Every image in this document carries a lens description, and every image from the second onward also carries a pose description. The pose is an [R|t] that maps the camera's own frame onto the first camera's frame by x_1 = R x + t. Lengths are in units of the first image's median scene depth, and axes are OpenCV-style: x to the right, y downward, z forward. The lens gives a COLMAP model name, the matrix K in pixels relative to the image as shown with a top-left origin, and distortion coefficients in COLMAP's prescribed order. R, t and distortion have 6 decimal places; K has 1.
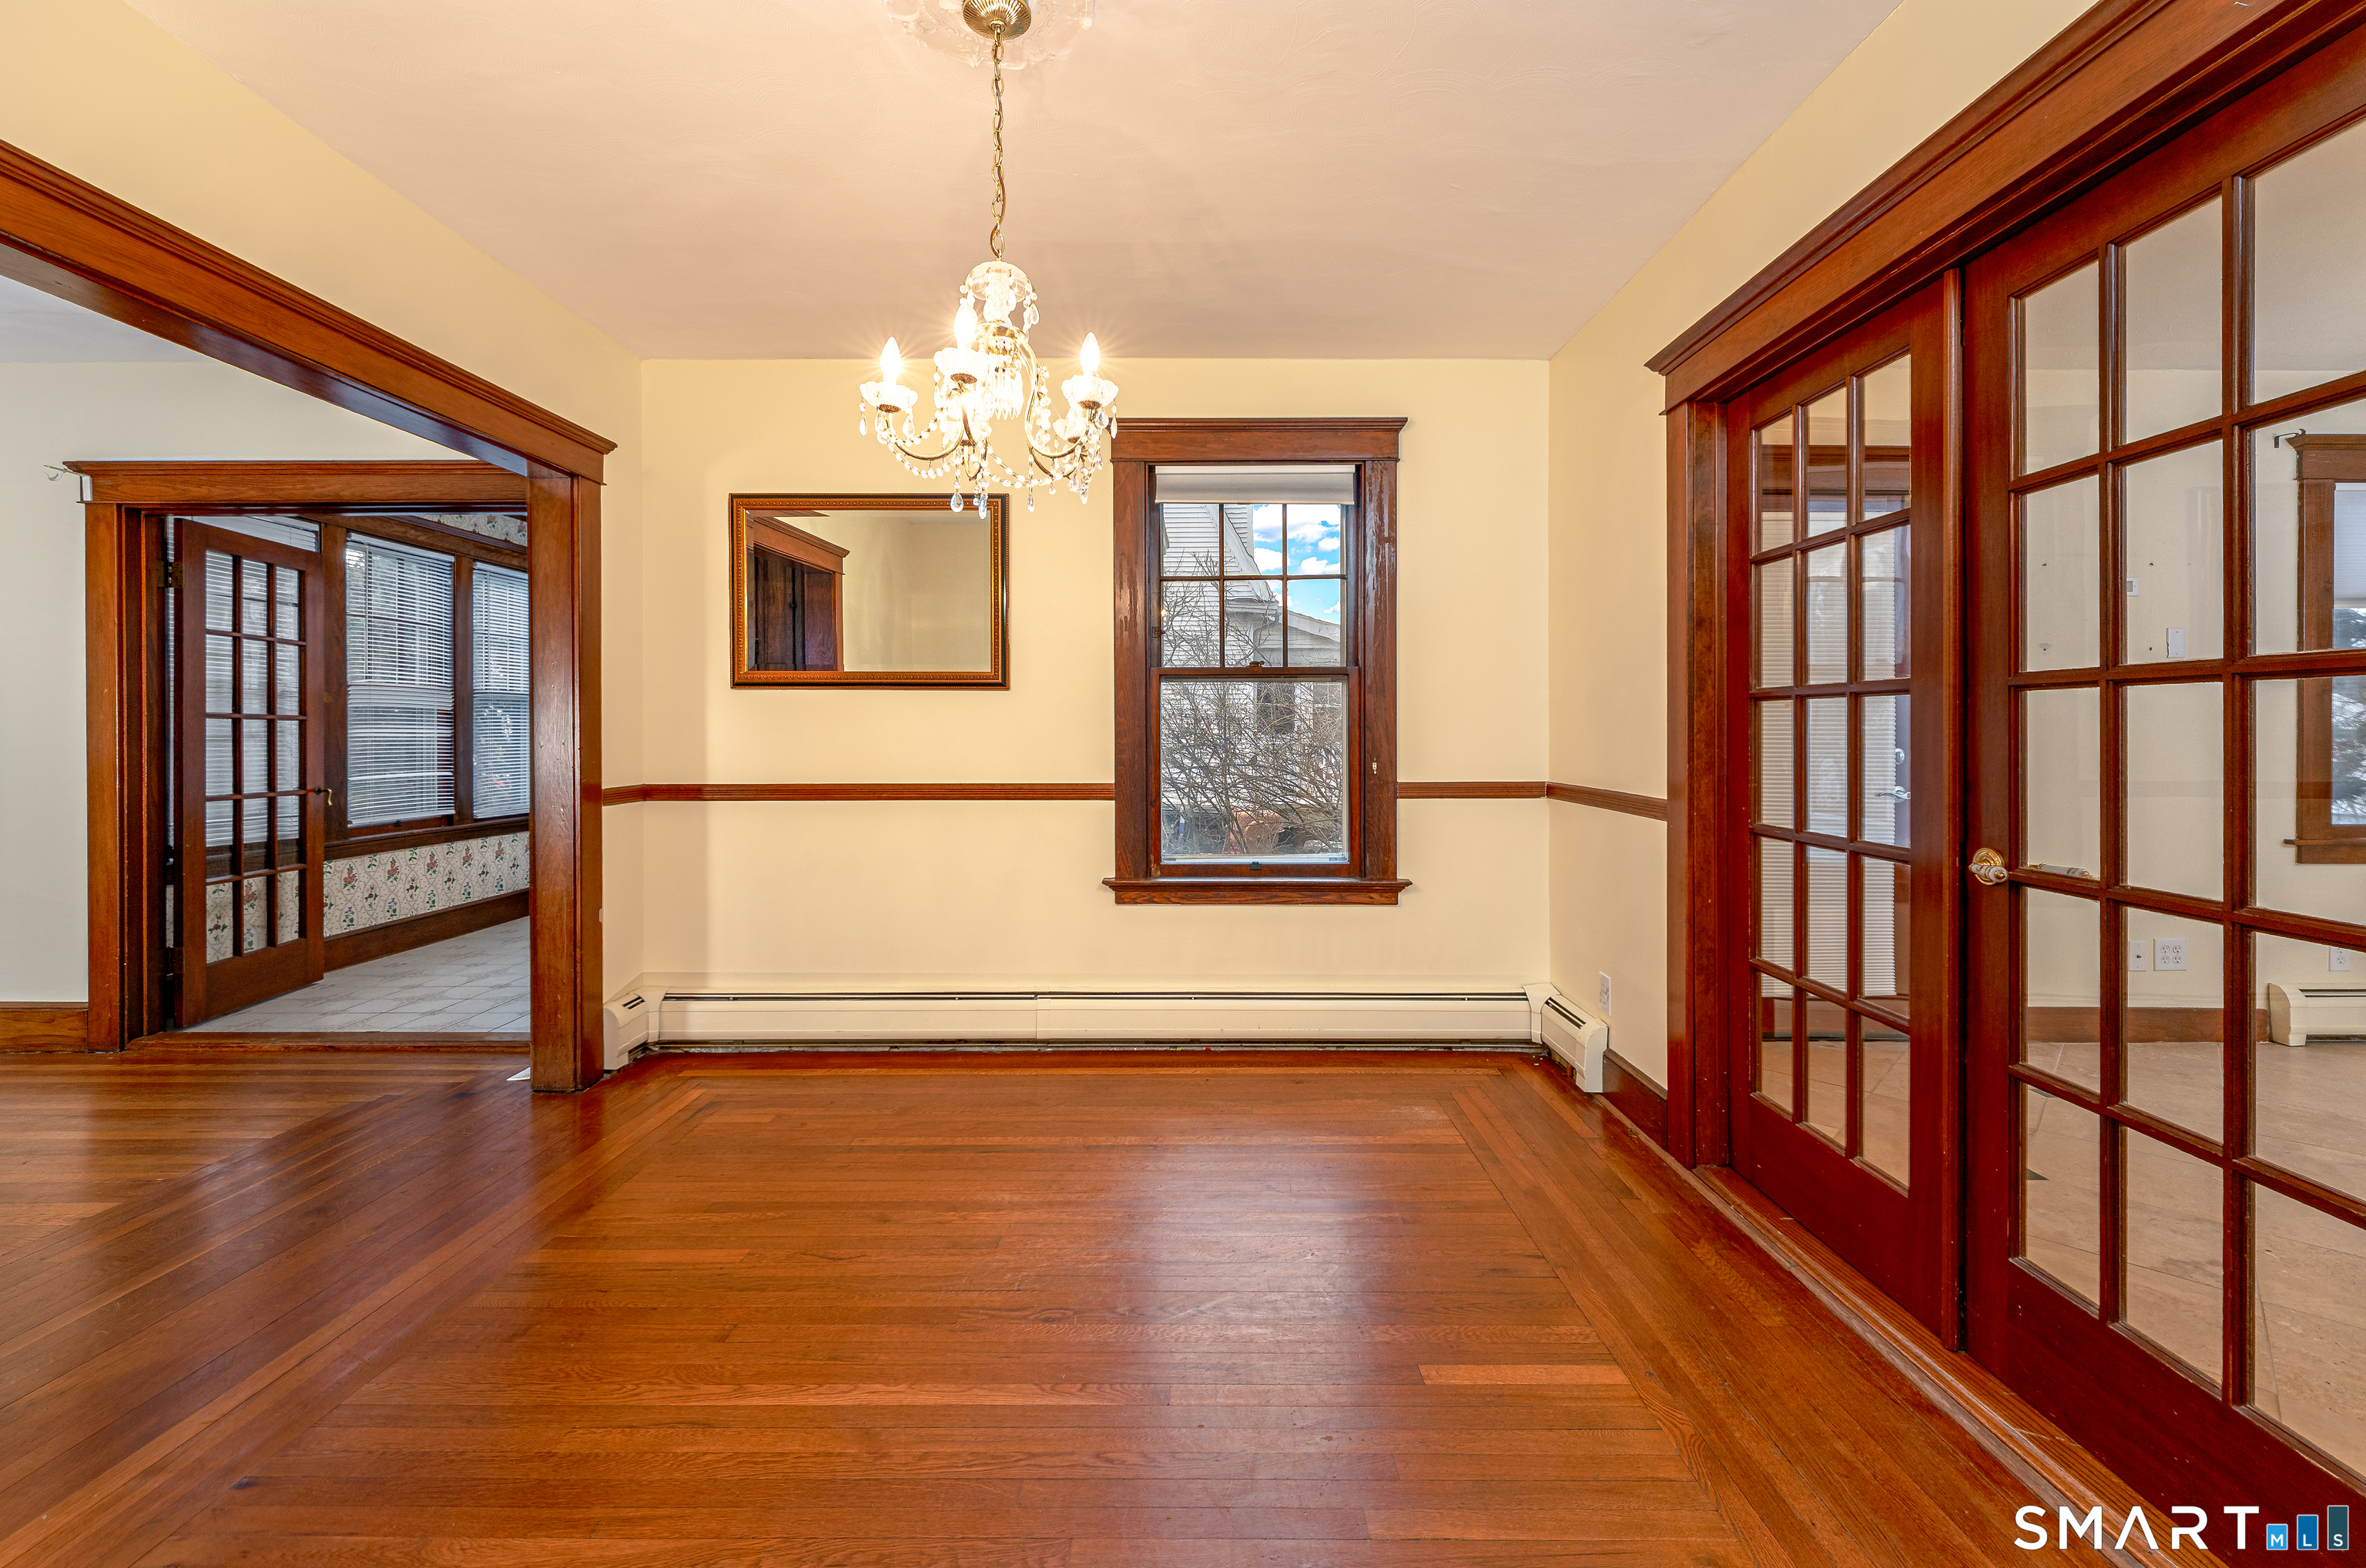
lens RADIAL K [[973.4, 0, 1180.6], [0, 973.4, 730.1], [0, 0, 1]] dist [0.001151, -0.000087]
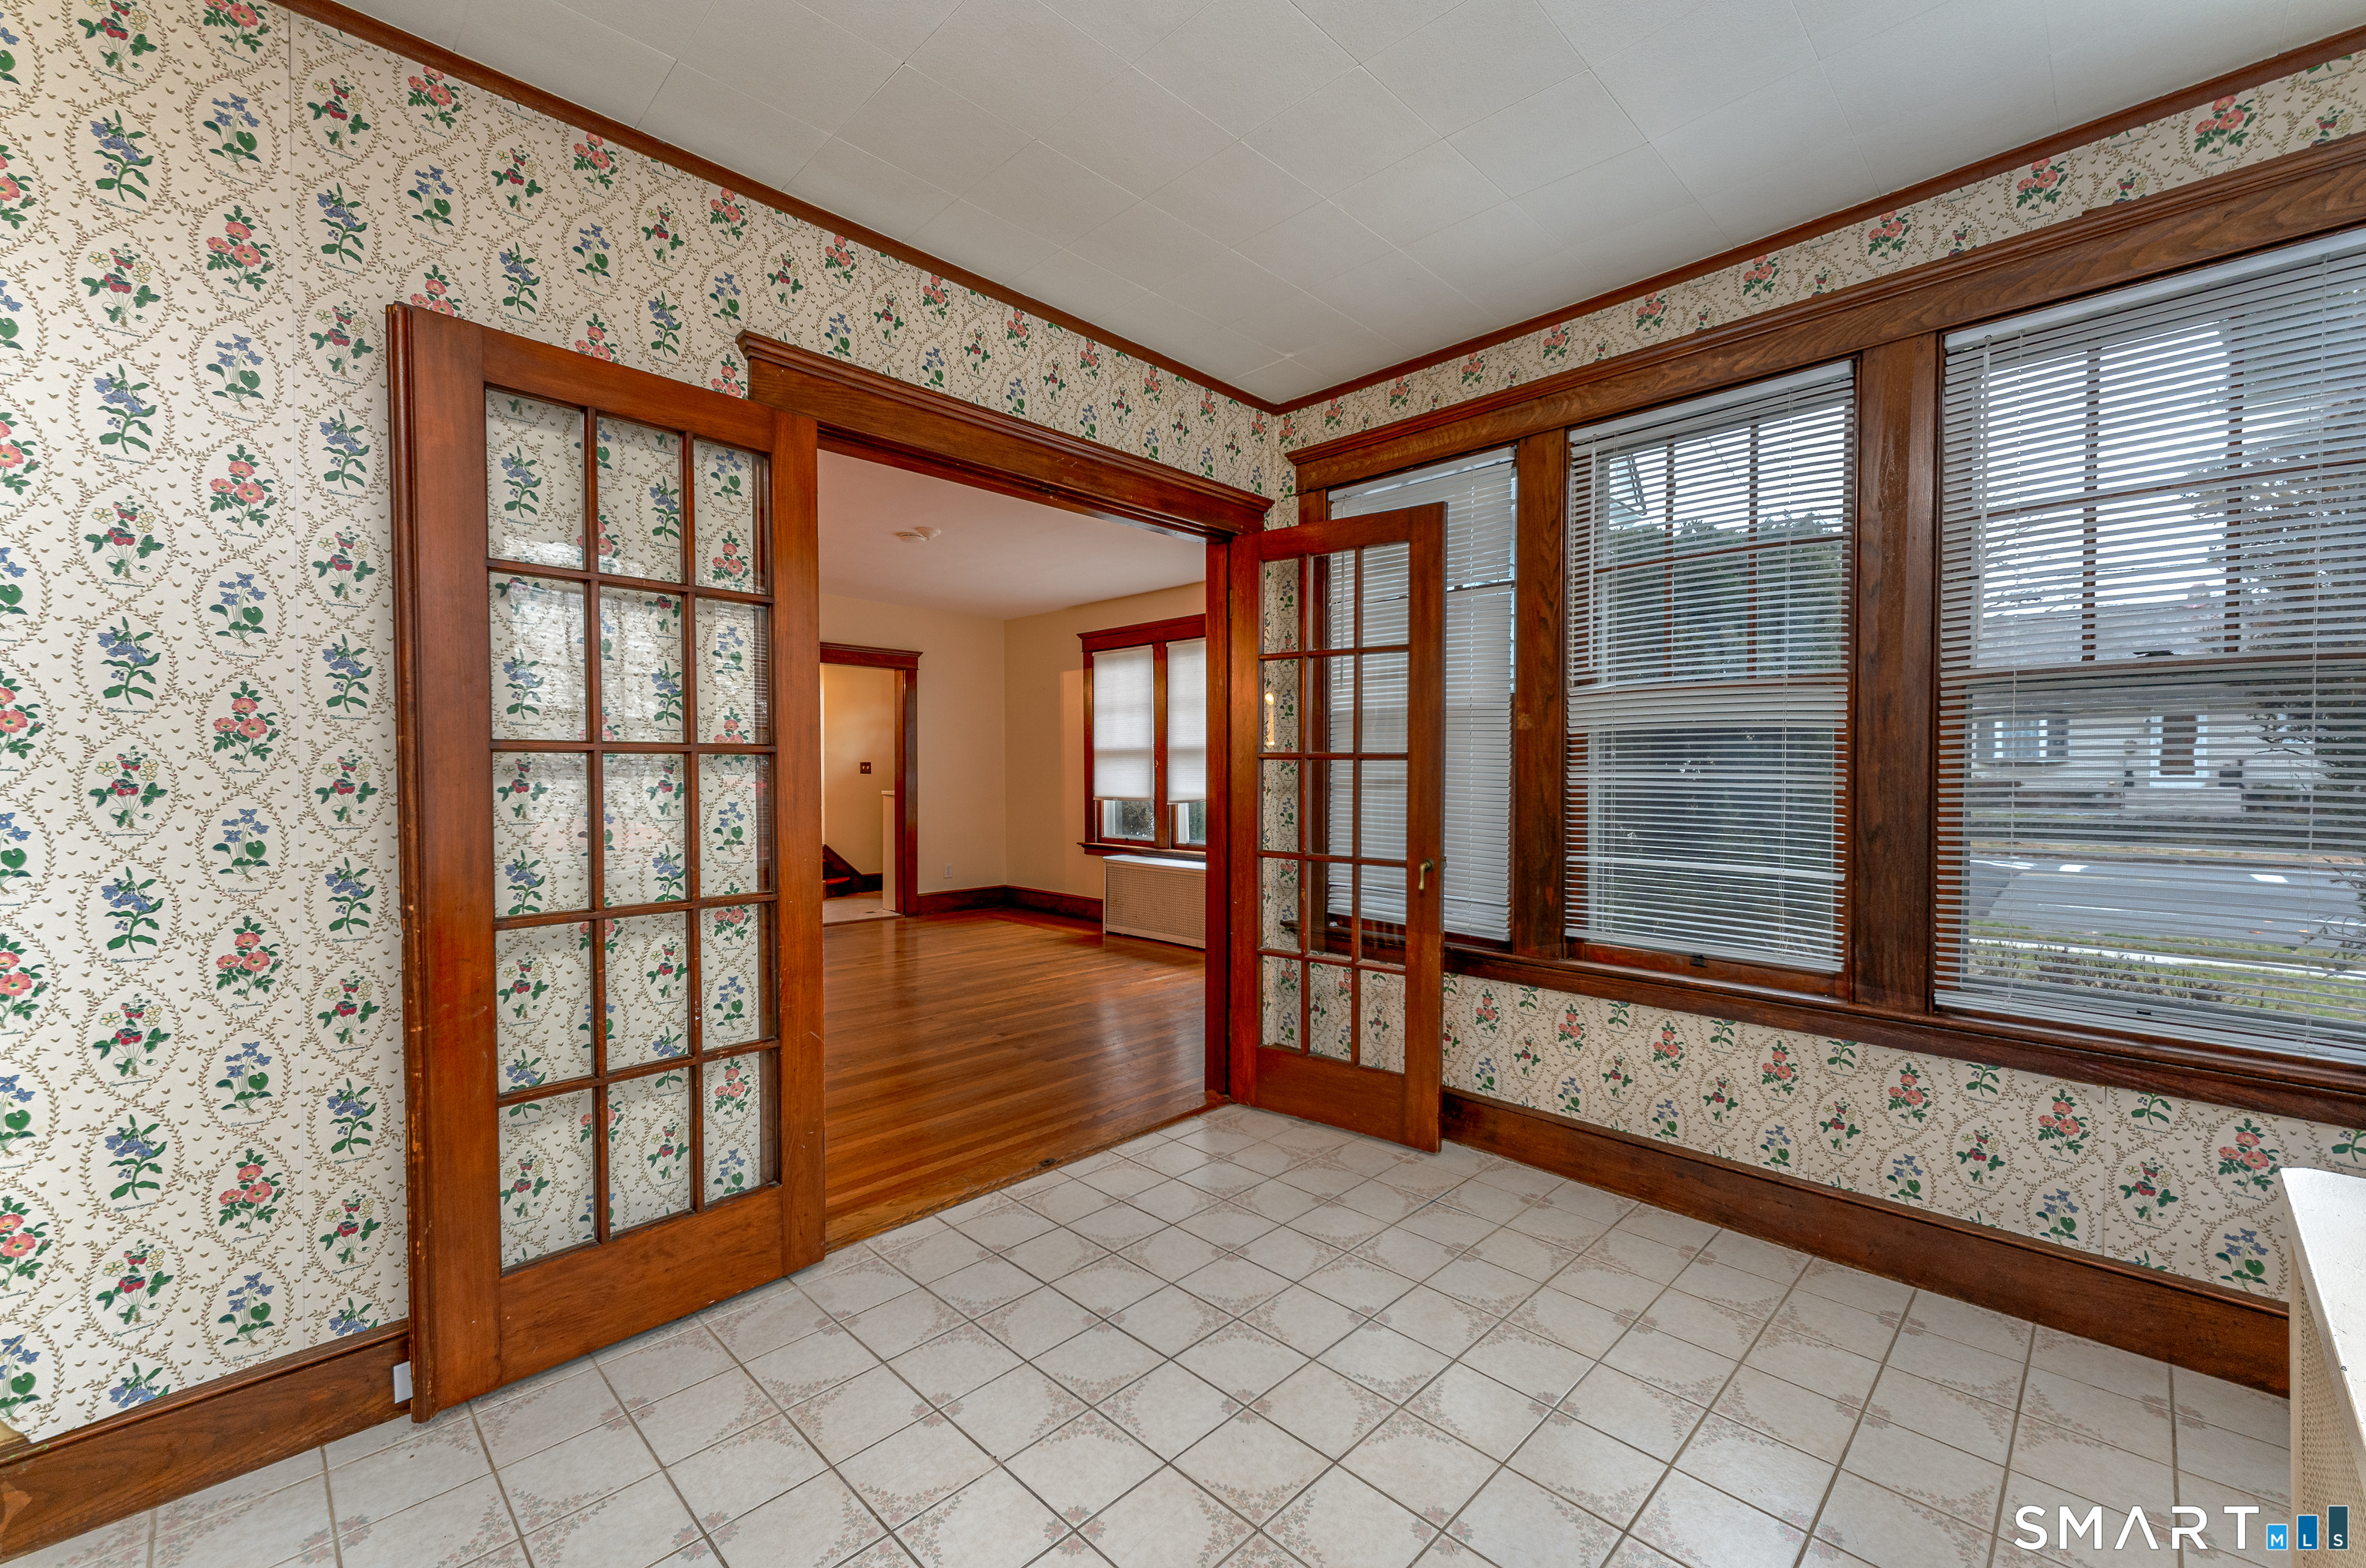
lens RADIAL K [[973.4, 0, 1179.5], [0, 973.4, 784.5], [0, 0, 1]] dist [0.001151, -0.000087]
pose [[-0.718056, 0.016870, -0.695781, -0.246490], [0.000739, 0.999724, 0.023477, -0.007316], [0.695985, 0.016343, -0.717870, 1.112436]]
